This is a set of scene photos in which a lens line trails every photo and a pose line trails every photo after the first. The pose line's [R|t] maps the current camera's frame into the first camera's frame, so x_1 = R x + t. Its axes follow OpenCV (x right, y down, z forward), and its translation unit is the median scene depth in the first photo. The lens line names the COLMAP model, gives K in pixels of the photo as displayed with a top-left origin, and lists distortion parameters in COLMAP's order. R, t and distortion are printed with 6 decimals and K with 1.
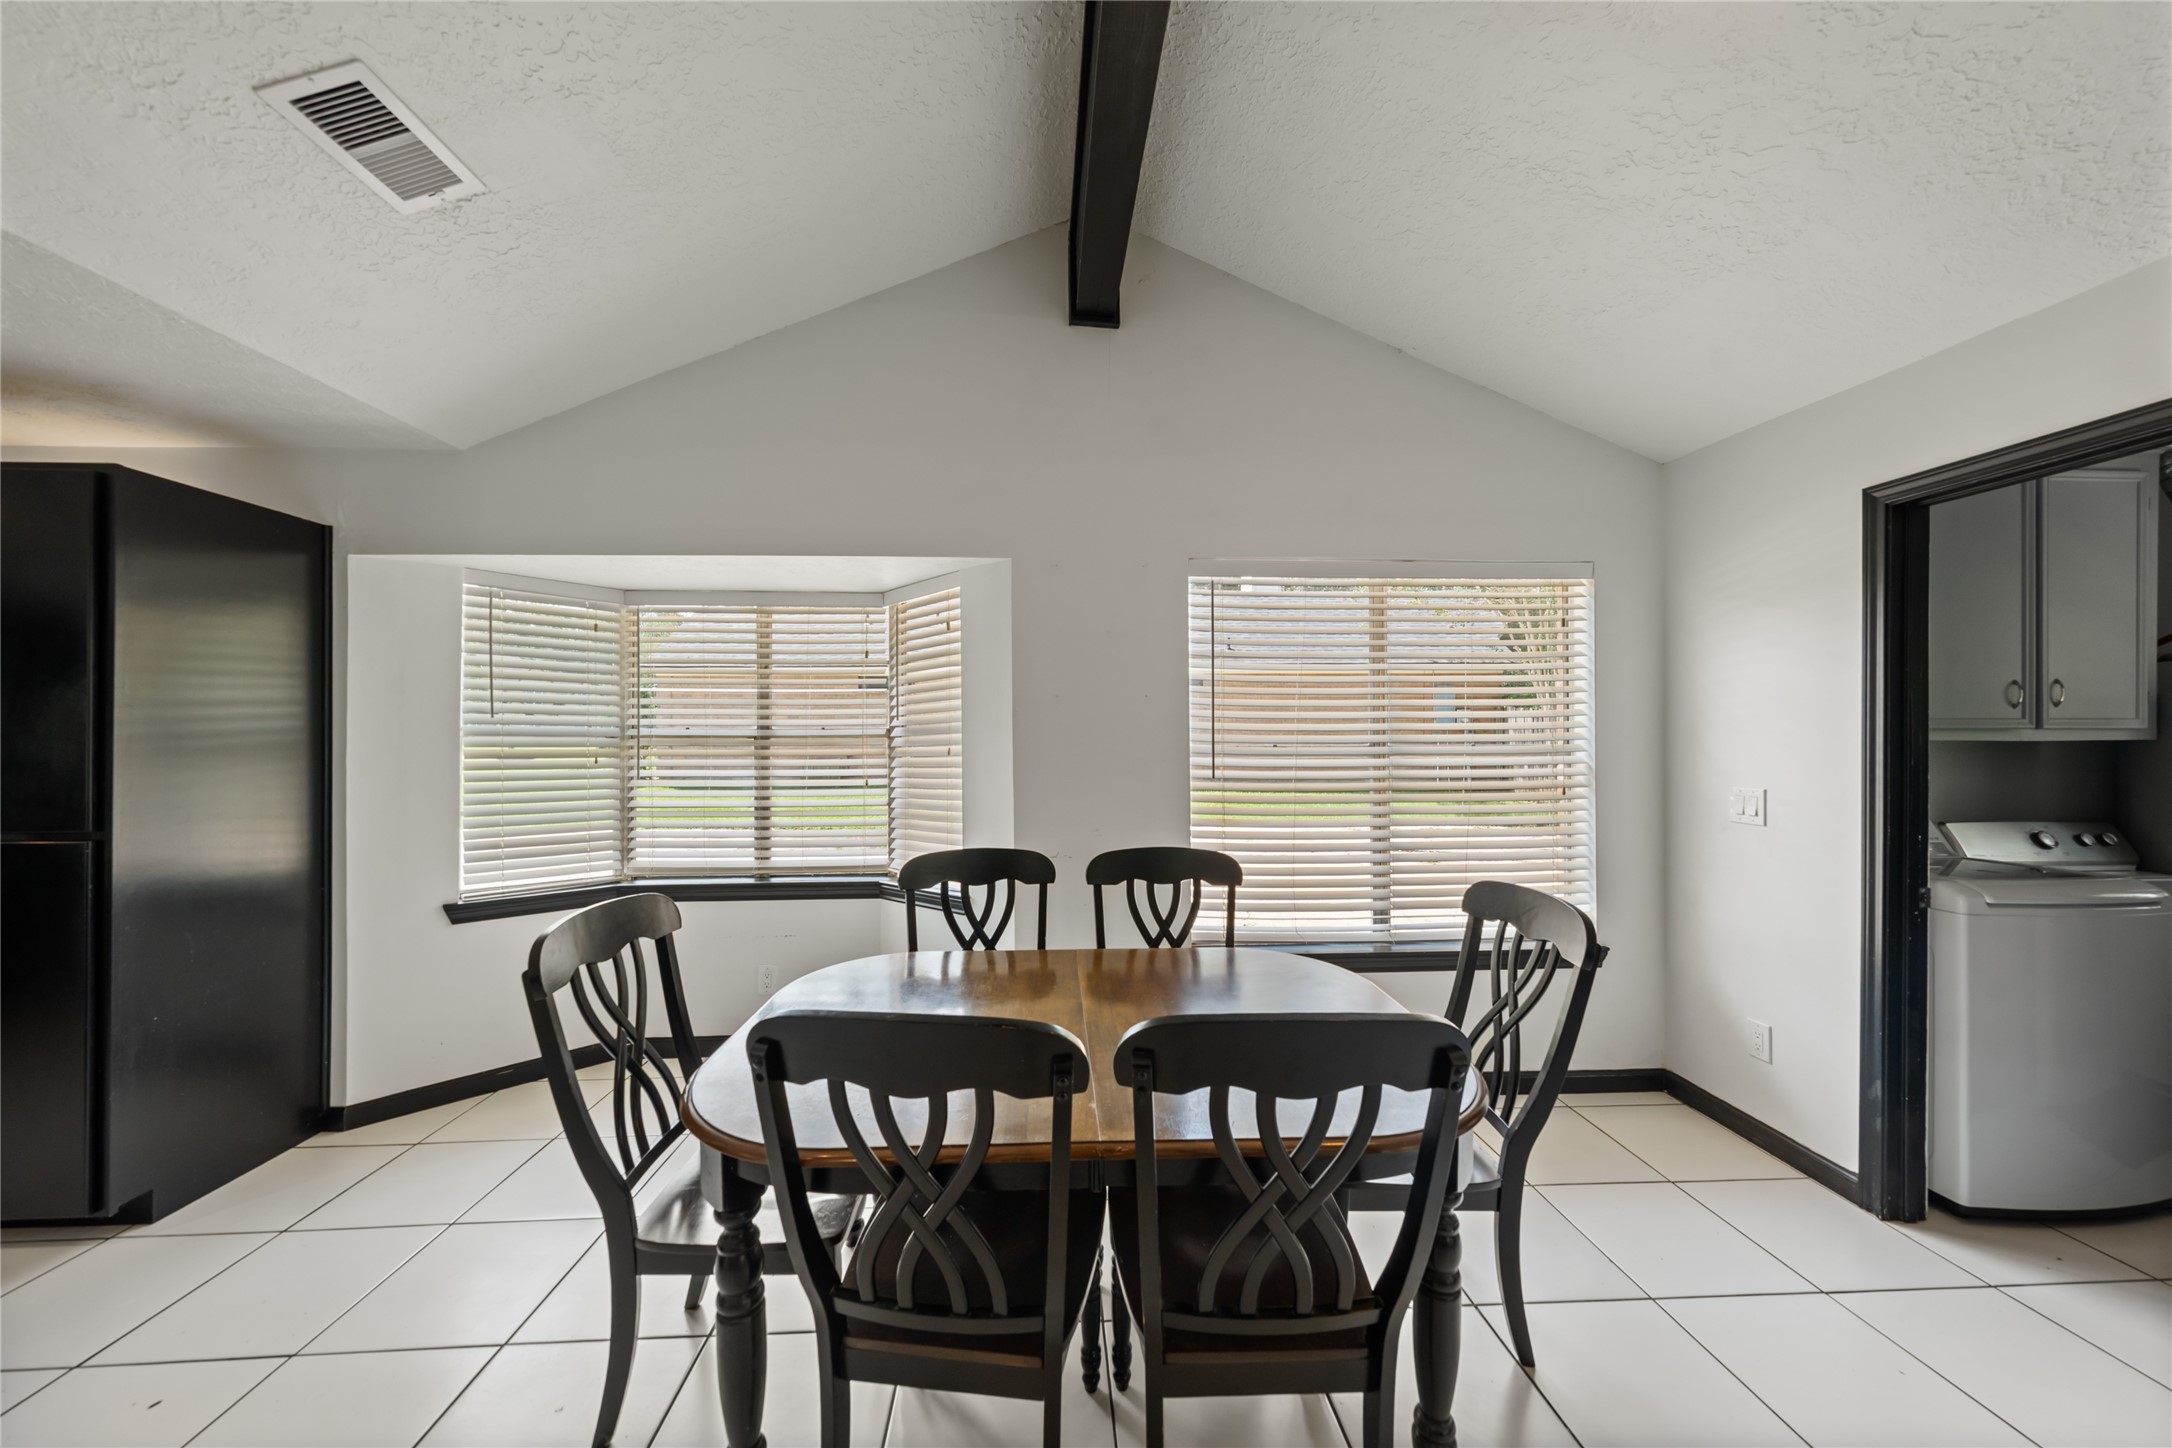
lens RADIAL K [[754.5, 0, 1071.6], [0, 754.5, 721.5], [0, 0, 1]] dist [-0.002002, -0.000586]
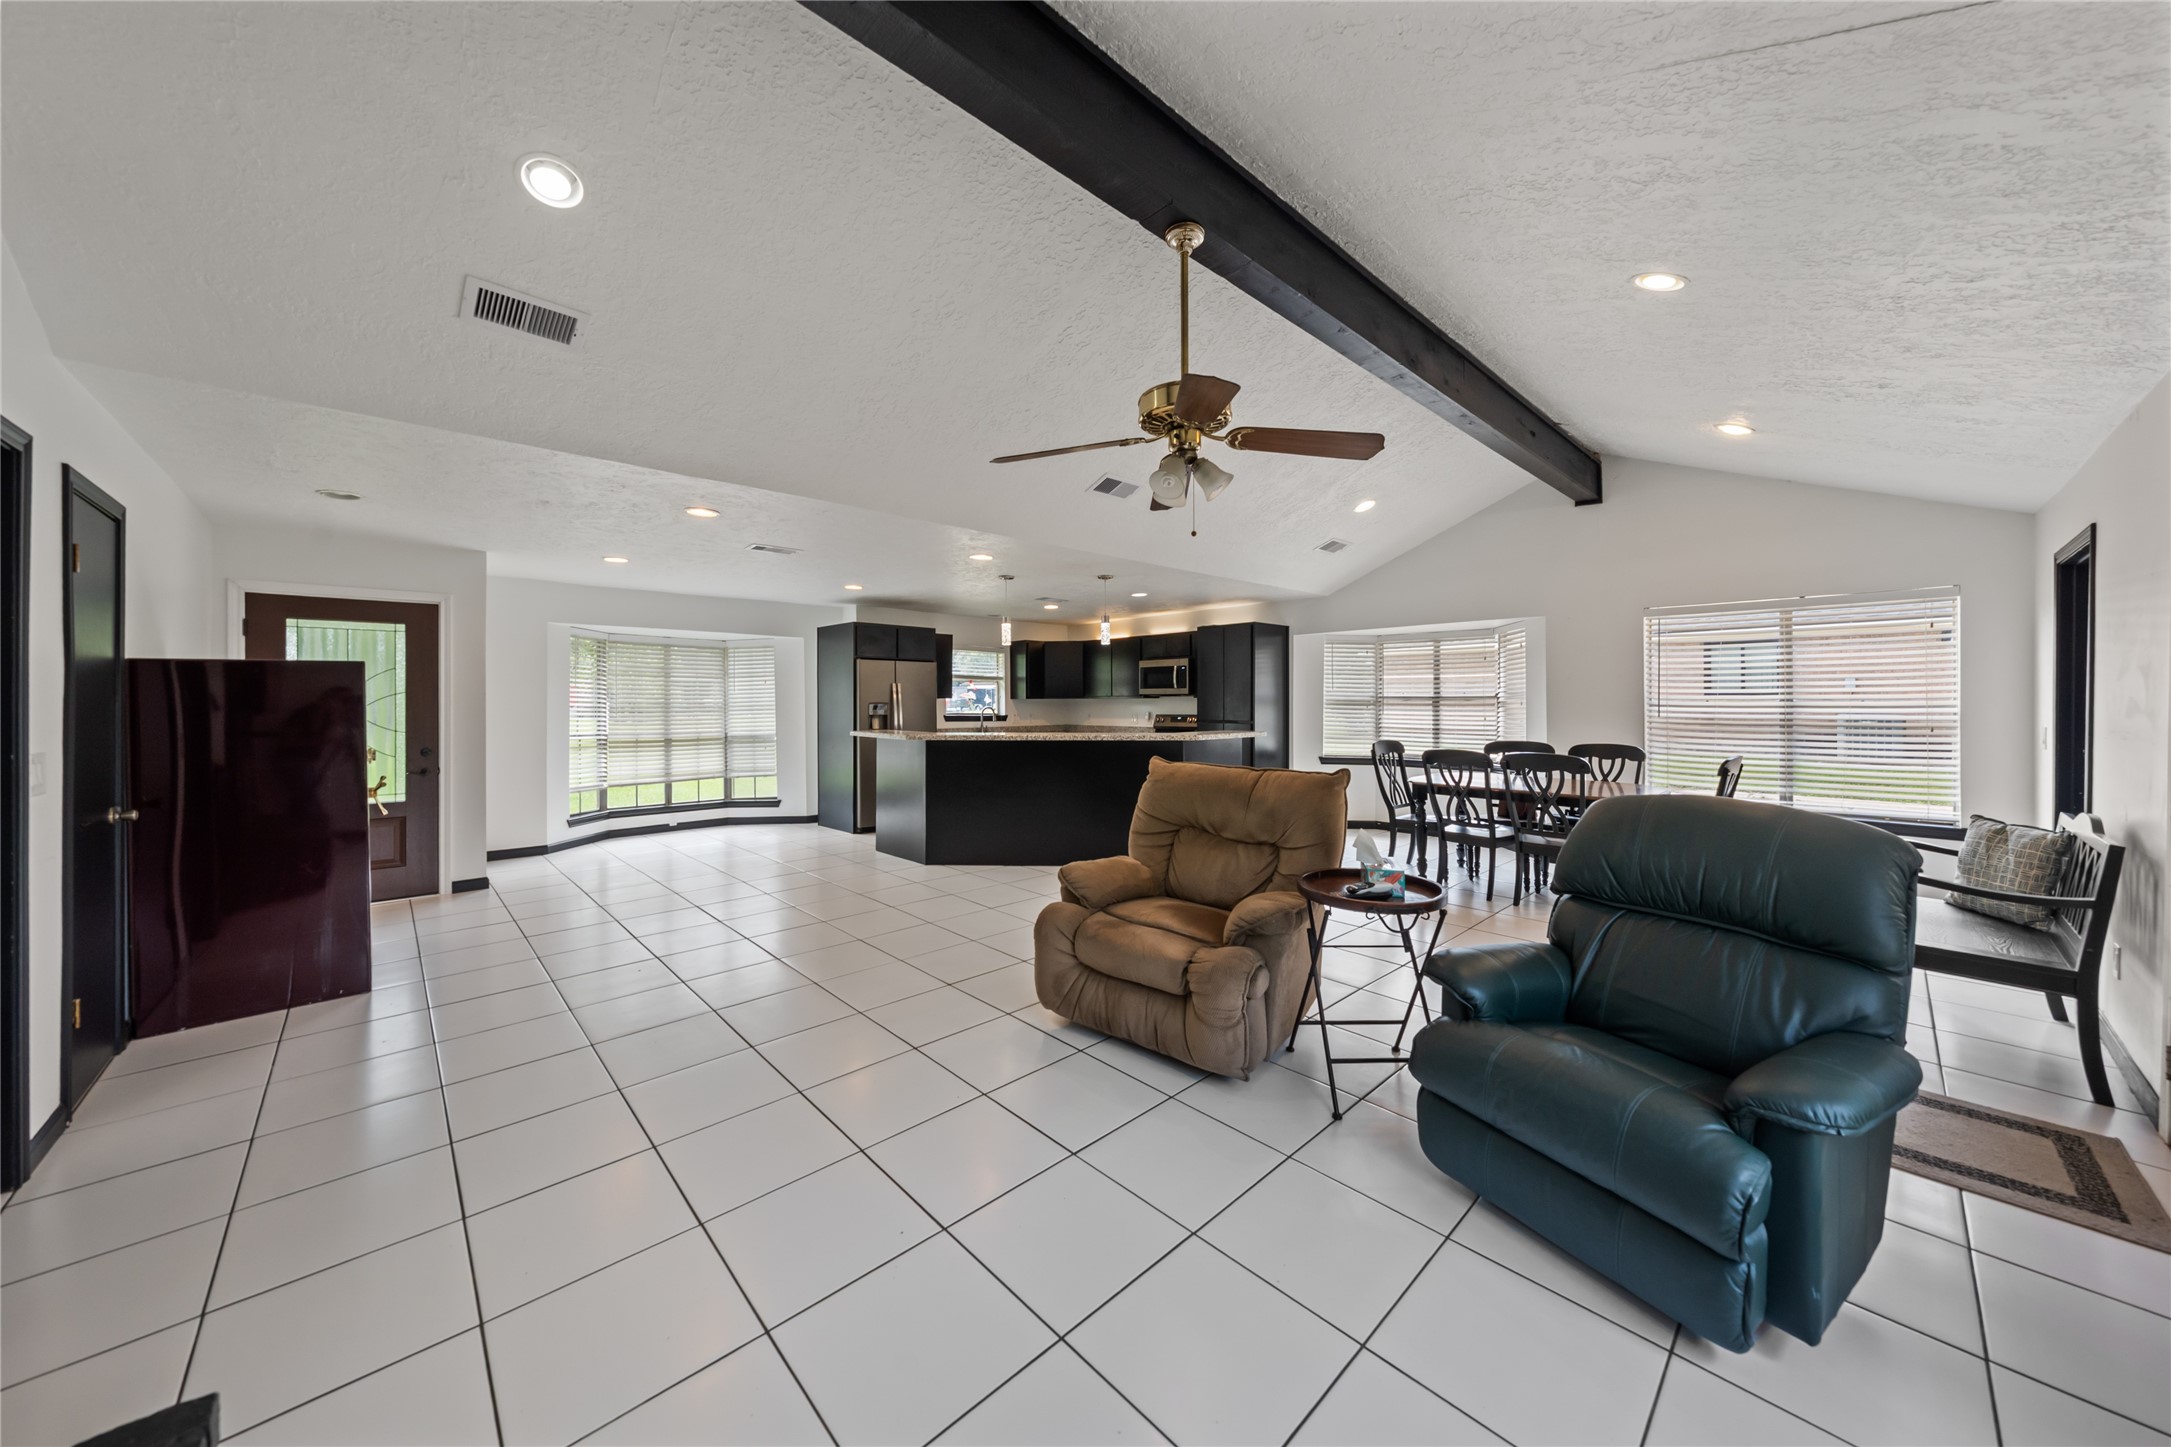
lens RADIAL K [[754.2, 0, 1080.9], [0, 754.2, 700.4], [0, 0, 1]] dist [-0.002002, -0.000586]
pose [[0.650461, 0.002690, -0.759535, 0.764130], [0.008200, 0.999911, 0.010564, -0.003726], [0.759496, -0.013100, 0.650381, -1.594295]]
